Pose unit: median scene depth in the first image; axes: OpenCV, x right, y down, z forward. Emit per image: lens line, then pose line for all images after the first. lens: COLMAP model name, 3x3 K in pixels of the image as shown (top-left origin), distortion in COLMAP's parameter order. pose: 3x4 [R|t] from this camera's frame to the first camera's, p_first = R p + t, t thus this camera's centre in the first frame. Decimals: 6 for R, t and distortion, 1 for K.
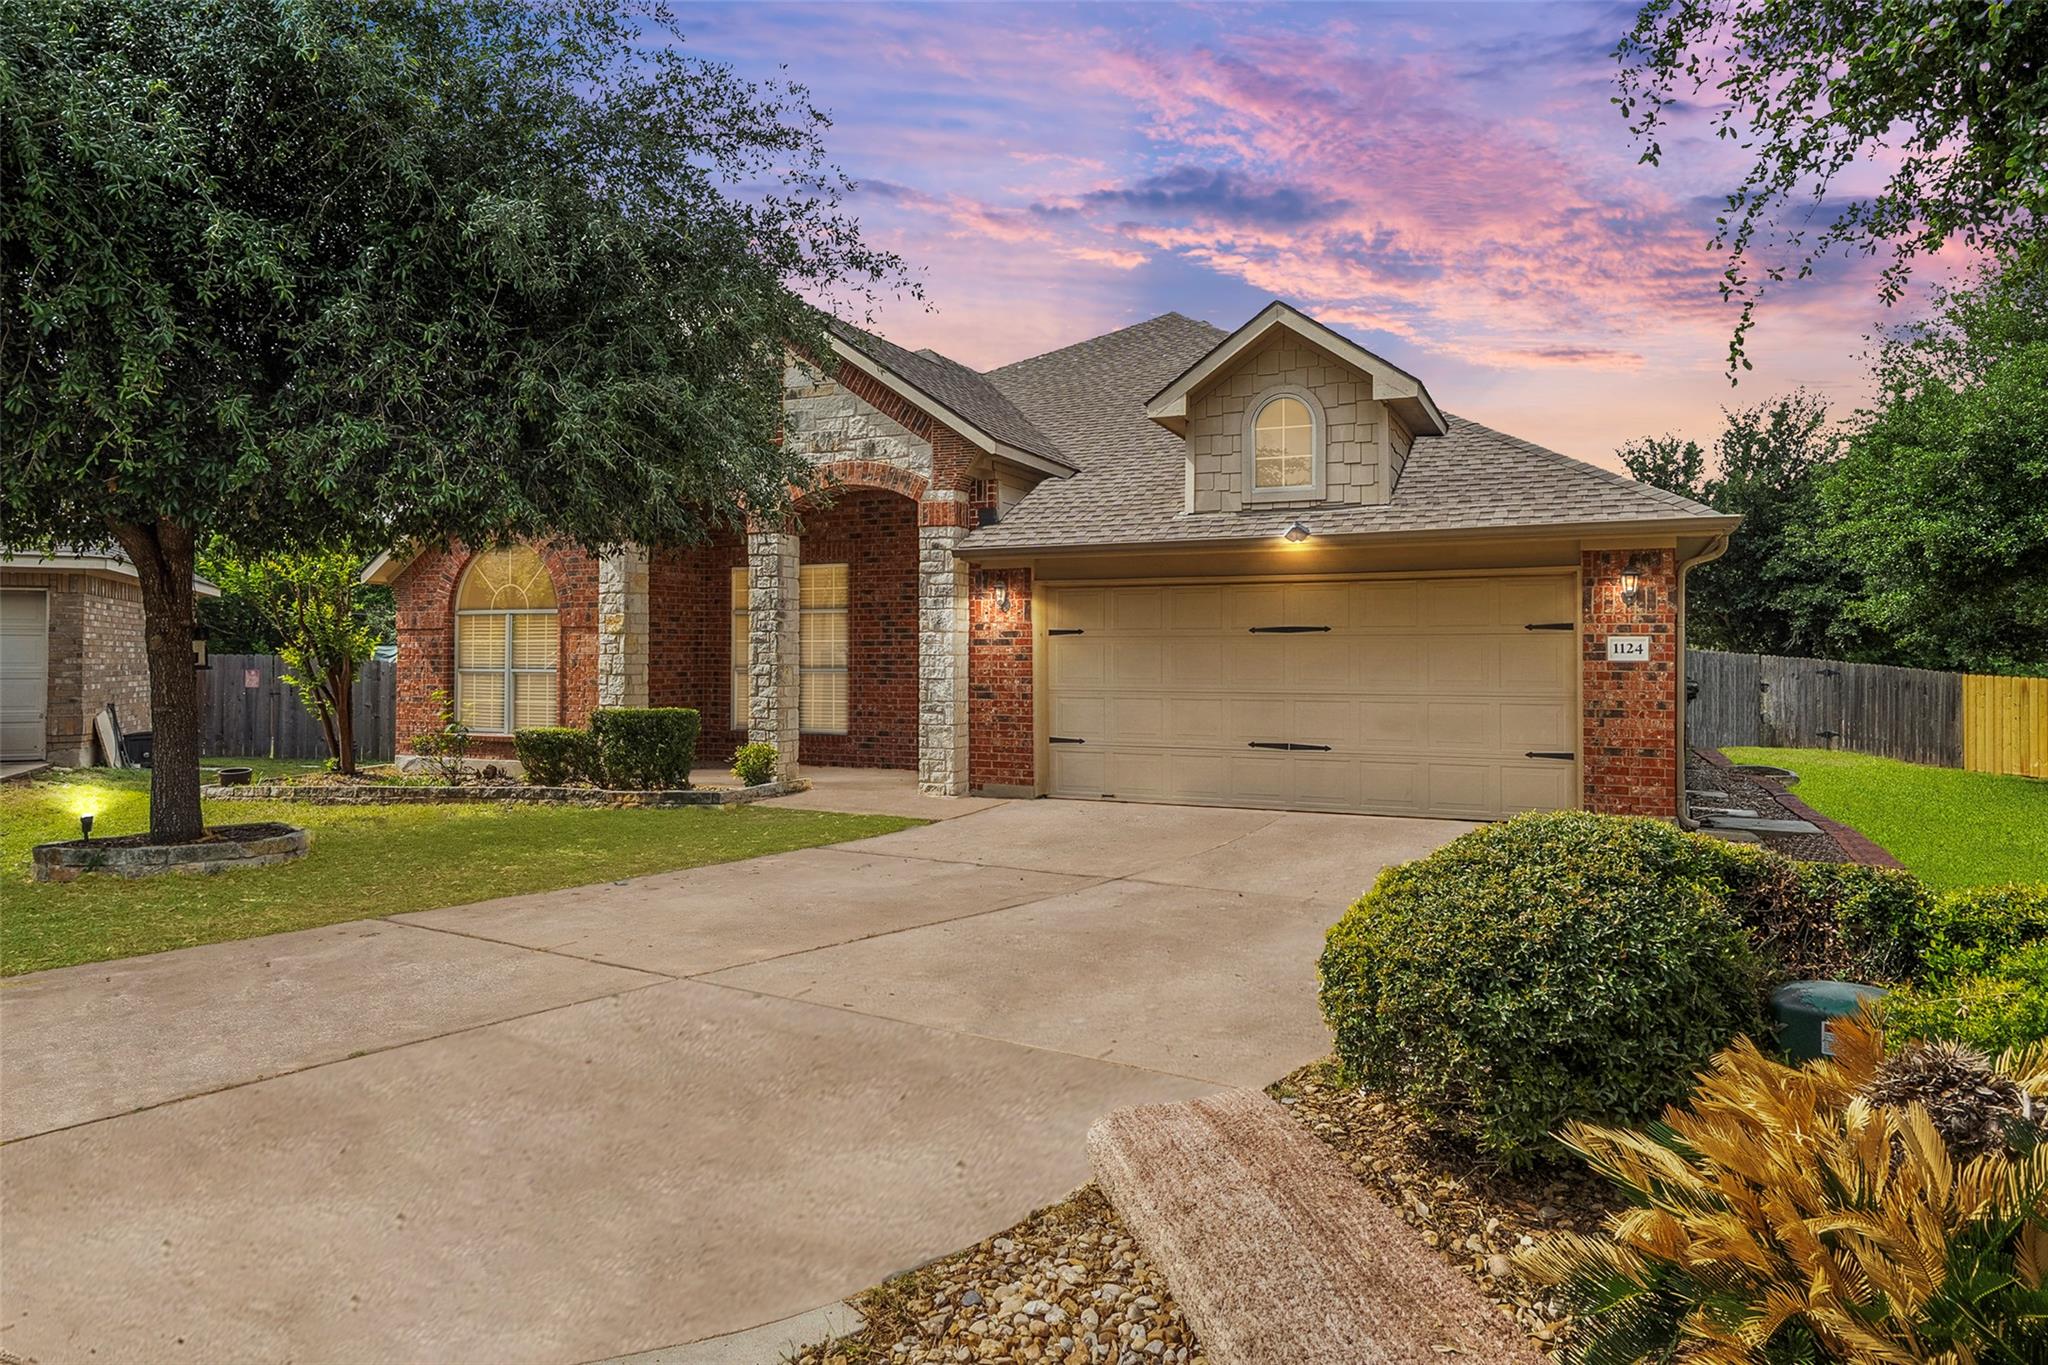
lens RADIAL K [[1242.8, 0, 1023.4], [0, 1242.8, 665.8], [0, 0, 1]] dist [0.001945, -0.000007]
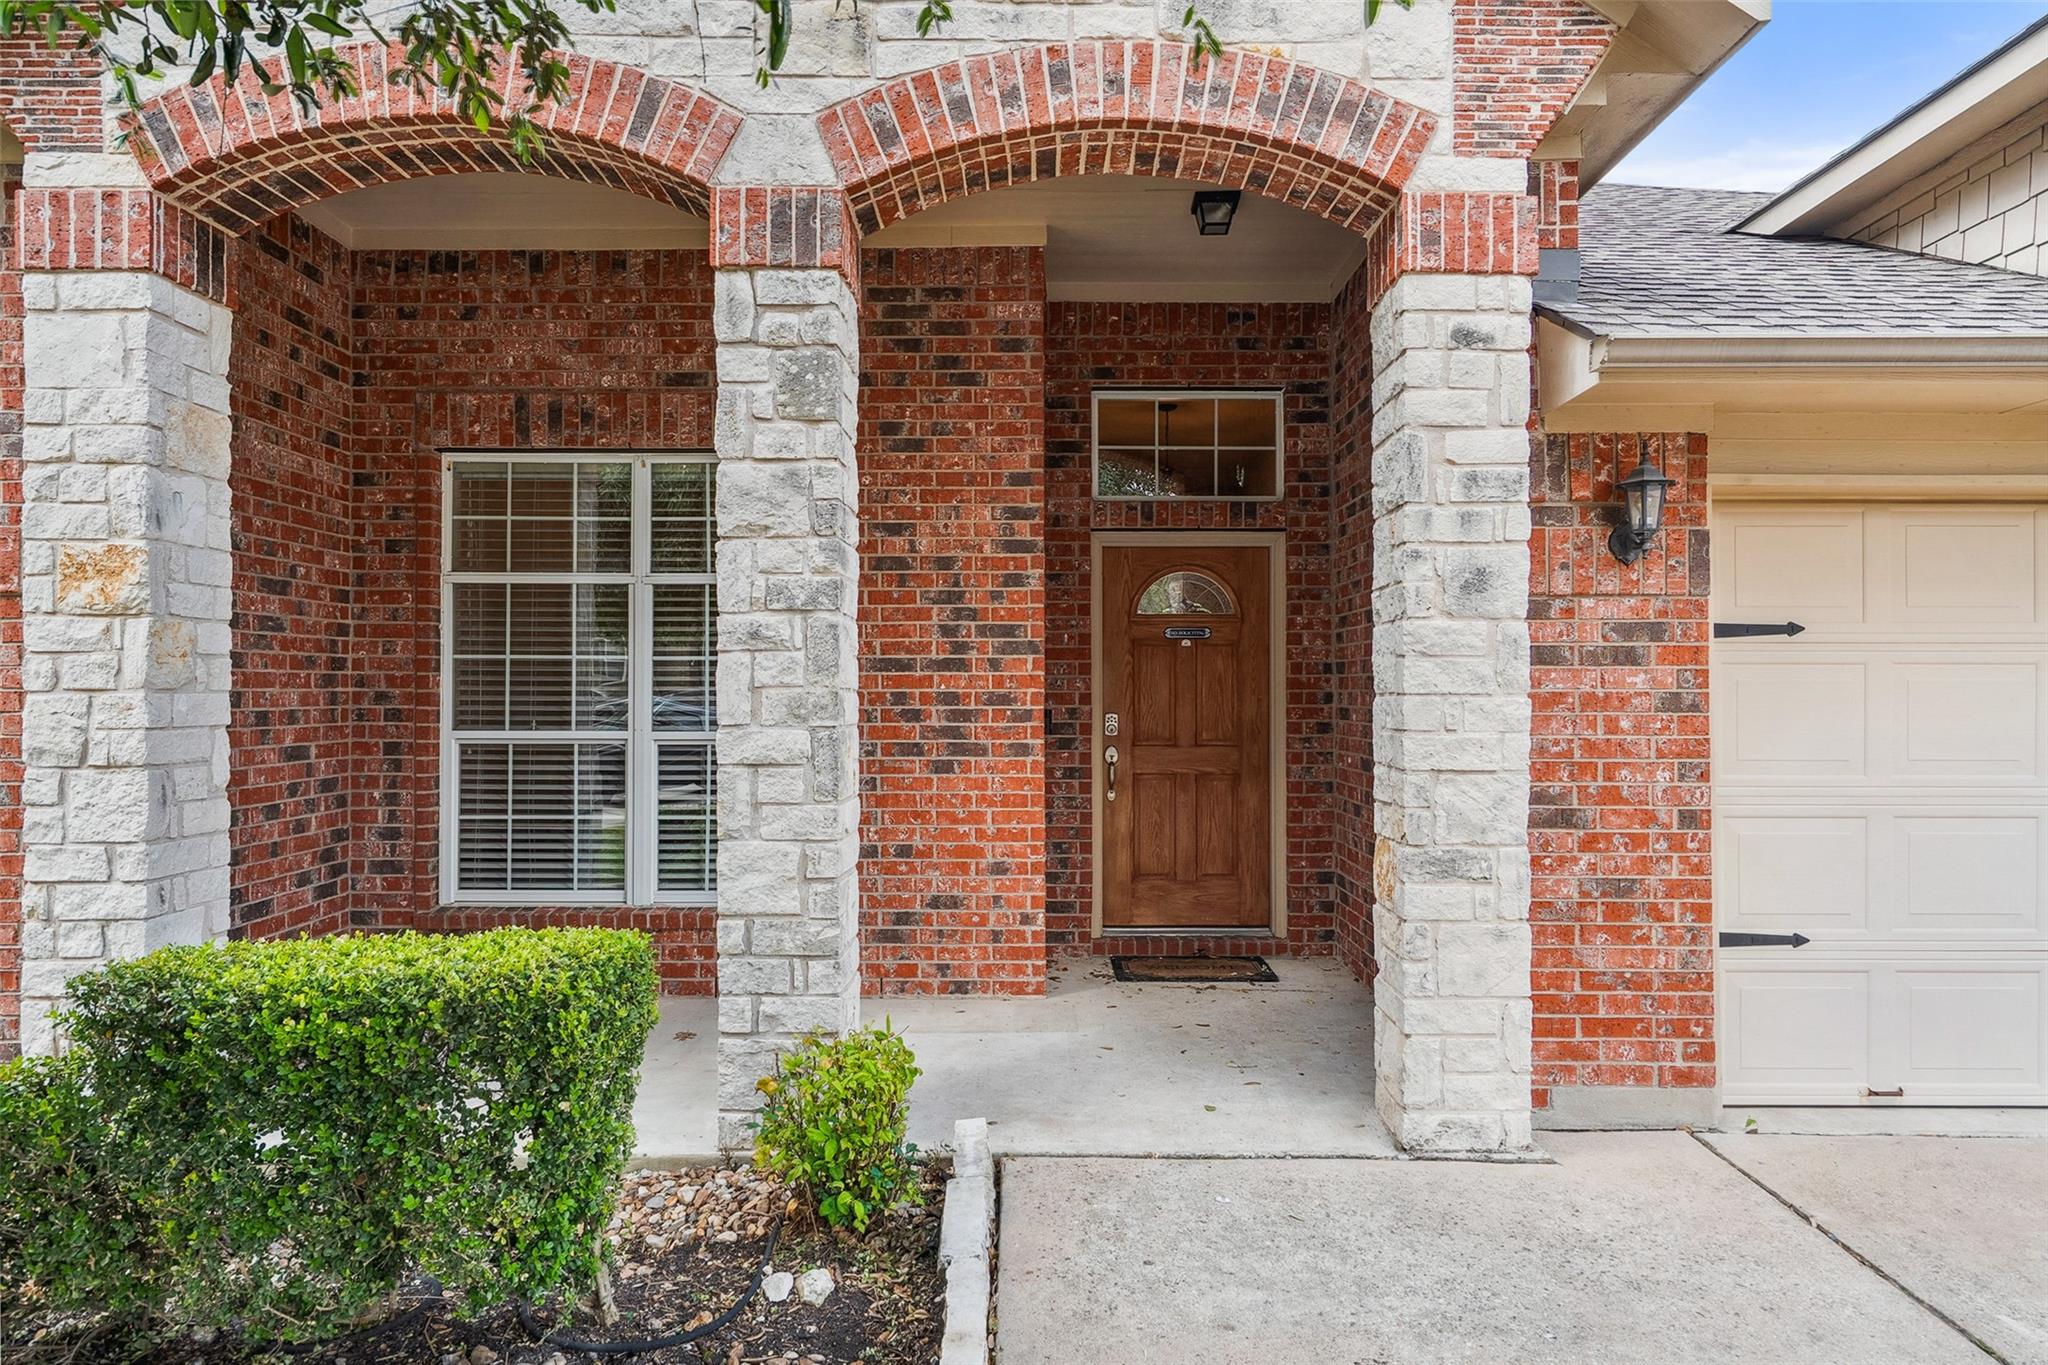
lens RADIAL K [[1242.8, 0, 1024.4], [0, 1242.8, 703.5], [0, 0, 1]] dist [0.001945, -0.000007]
pose [[0.907940, -0.001928, 0.419096, -0.295434], [0.003820, 0.999986, -0.003675, -0.005640], [-0.419083, 0.004938, 0.907934, 0.763550]]
